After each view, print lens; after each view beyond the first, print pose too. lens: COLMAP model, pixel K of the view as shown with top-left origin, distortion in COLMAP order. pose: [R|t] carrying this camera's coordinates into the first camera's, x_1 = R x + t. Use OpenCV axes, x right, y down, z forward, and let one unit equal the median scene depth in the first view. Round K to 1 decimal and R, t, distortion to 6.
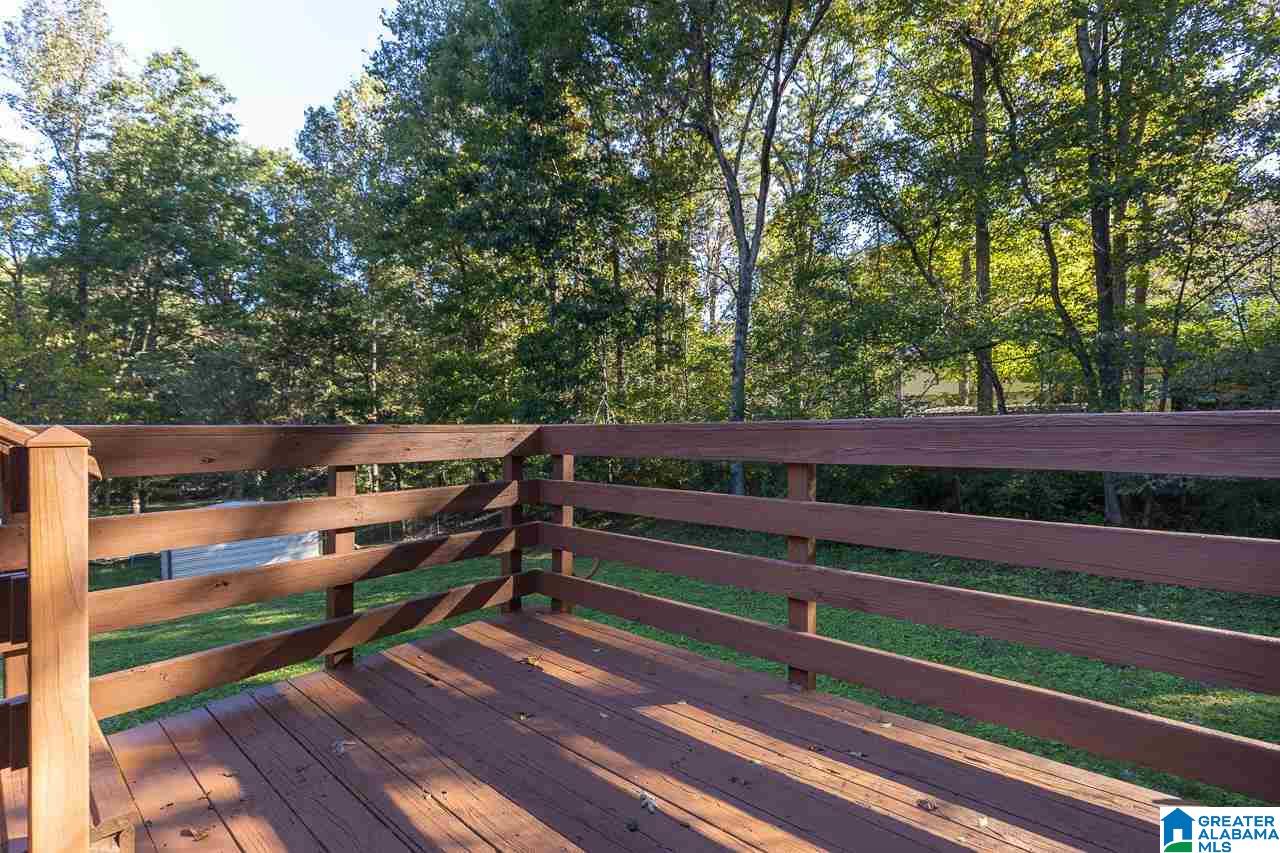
lens RADIAL K [[569.1, 0, 642.3], [0, 569.1, 398.5], [0, 0, 1]] dist [0.001325, 0.000109]
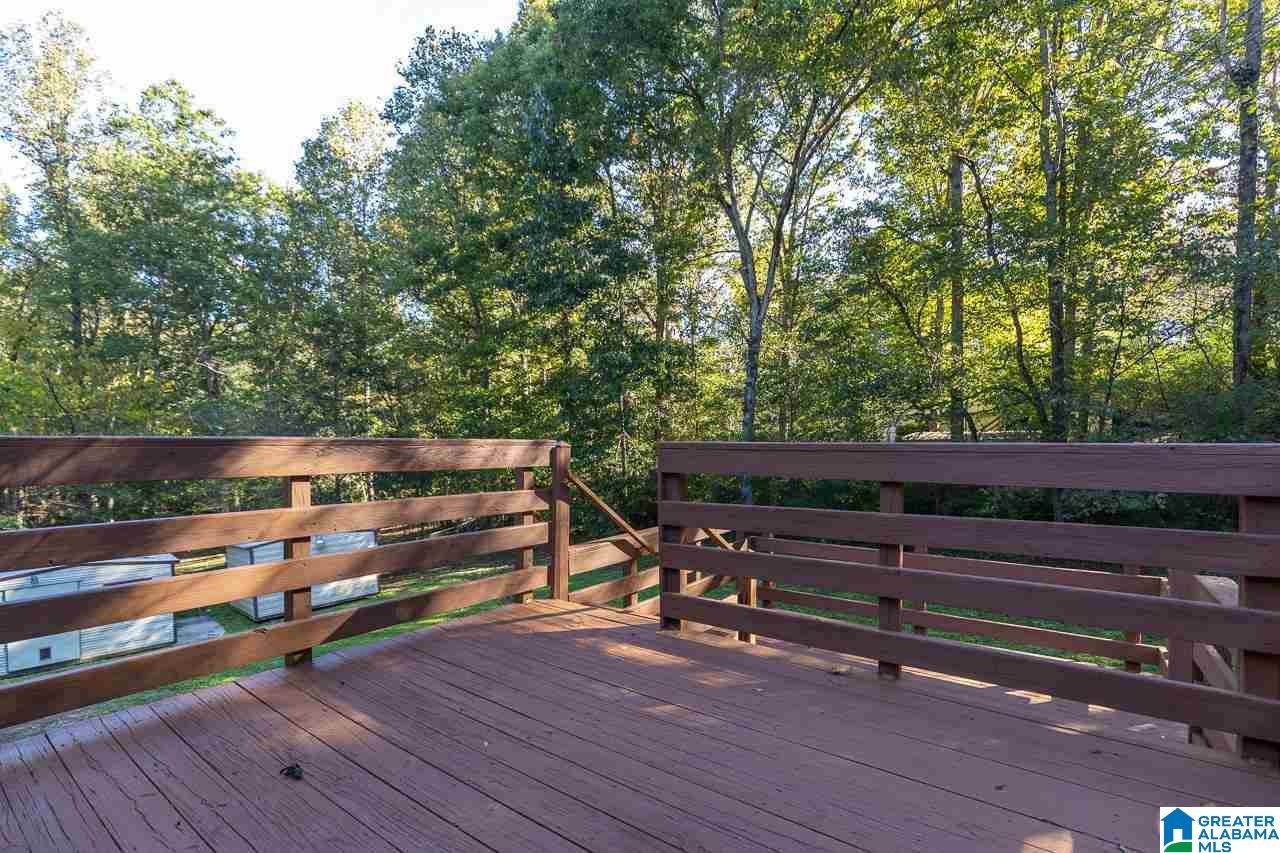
lens RADIAL K [[580.3, 0, 637.6], [0, 580.3, 431.2], [0, 0, 1]] dist [-0.002288, -0.000321]
pose [[0.998389, -0.013510, 0.055114, -0.071346], [0.011424, 0.999213, 0.037988, -0.029539], [-0.055584, -0.037297, 0.997757, -0.088732]]
